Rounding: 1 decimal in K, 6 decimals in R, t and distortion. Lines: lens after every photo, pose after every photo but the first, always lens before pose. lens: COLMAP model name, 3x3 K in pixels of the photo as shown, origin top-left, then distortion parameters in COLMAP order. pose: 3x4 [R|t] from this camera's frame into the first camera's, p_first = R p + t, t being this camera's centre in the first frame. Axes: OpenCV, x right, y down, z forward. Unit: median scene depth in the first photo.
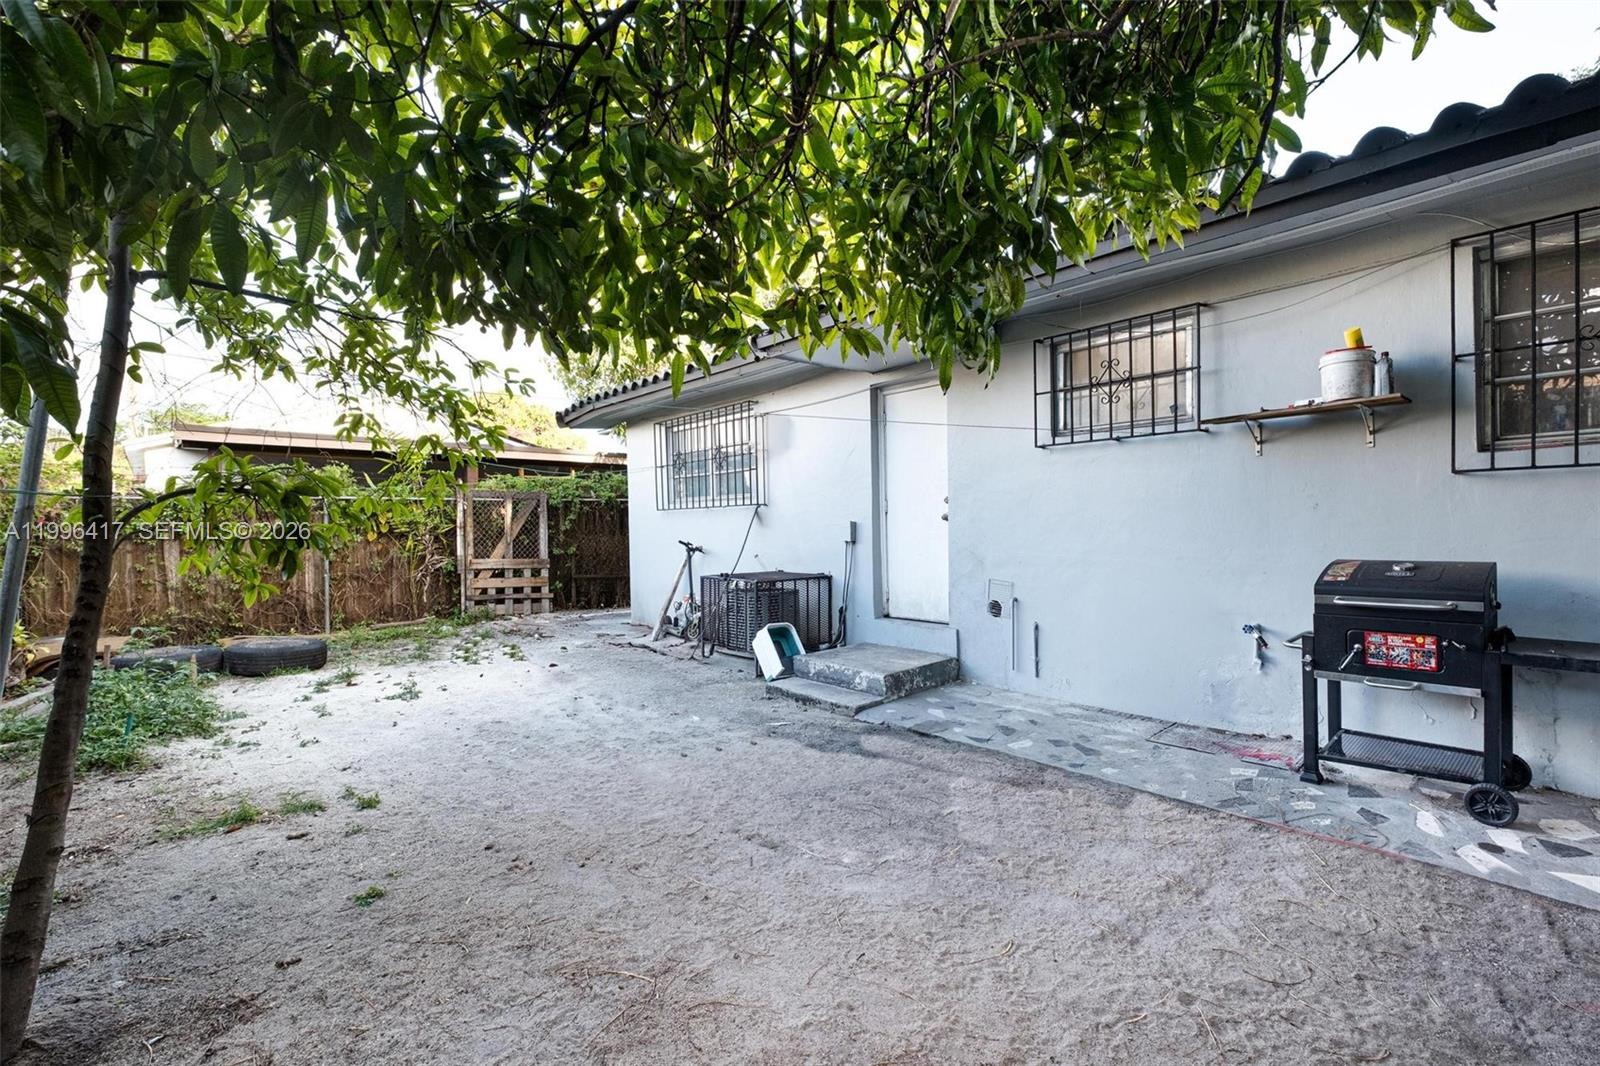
lens RADIAL K [[698.2, 0, 812.1], [0, 698.2, 527.7], [0, 0, 1]] dist [-0.002846, -0.000965]
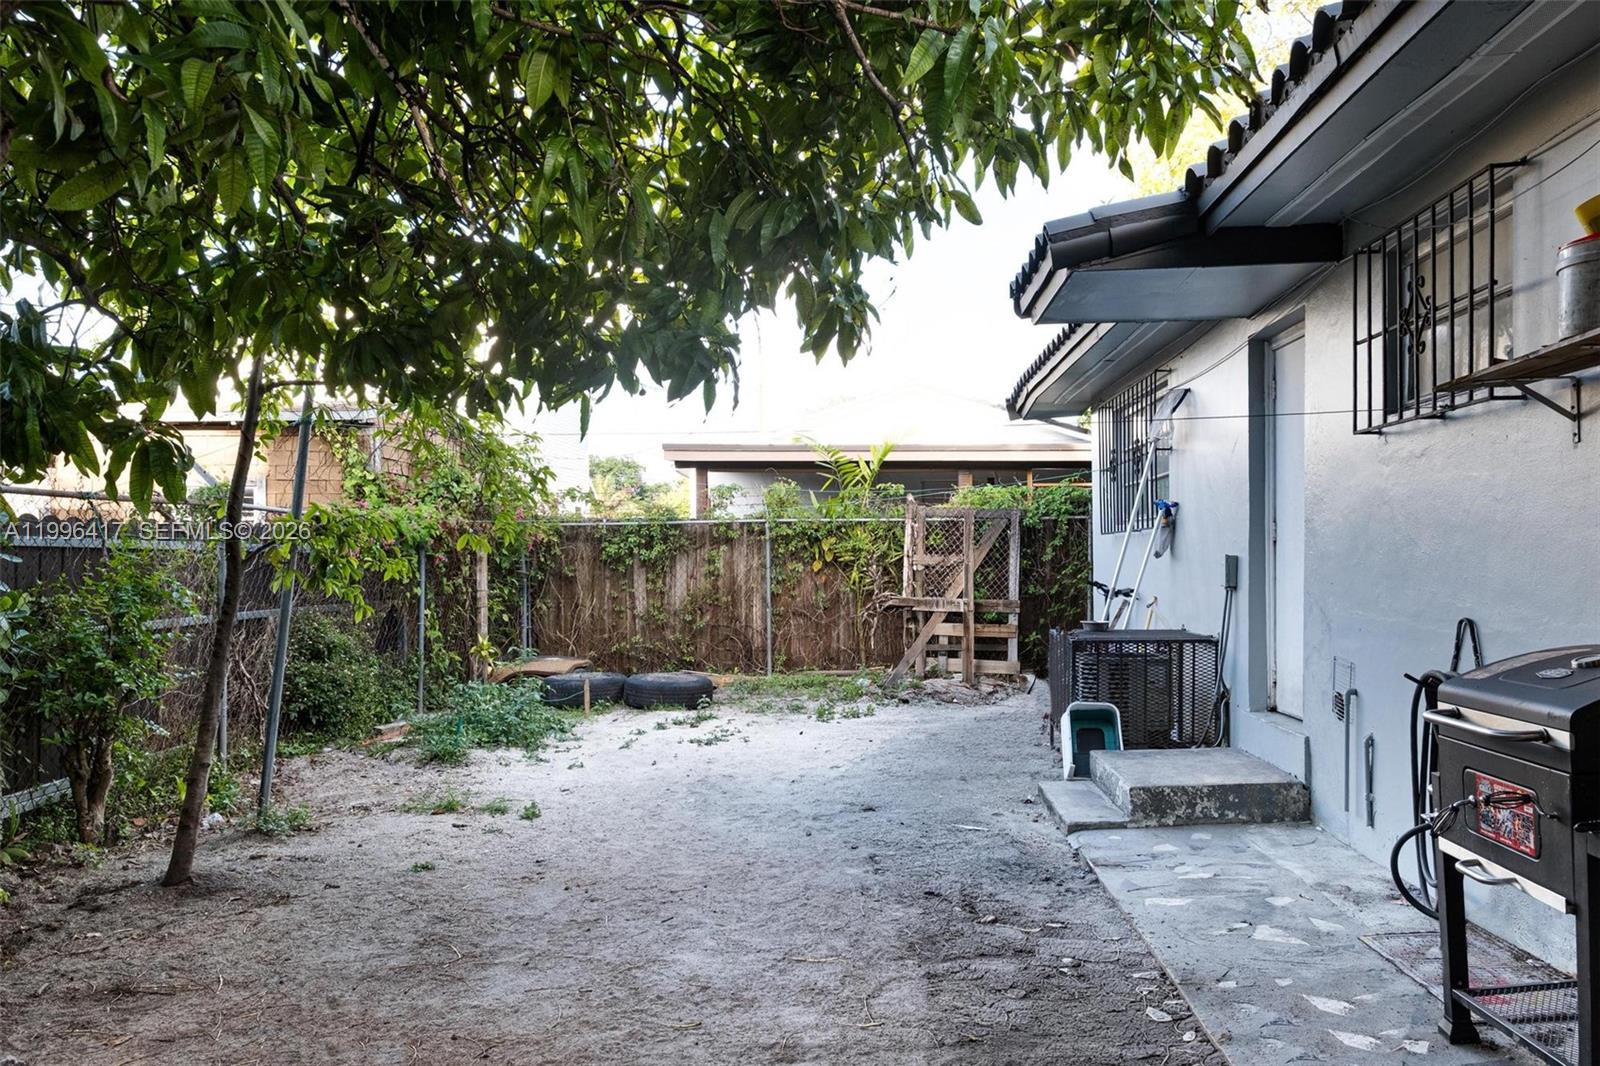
lens RADIAL K [[1093.8, 0, 802.6], [0, 1093.8, 556.3], [0, 0, 1]] dist [0.007034, 0.001428]
pose [[0.754635, 0.009141, -0.656081, 0.268542], [-0.008206, 0.999956, 0.004494, -0.005841], [0.656093, 0.001992, 0.754677, -0.000386]]
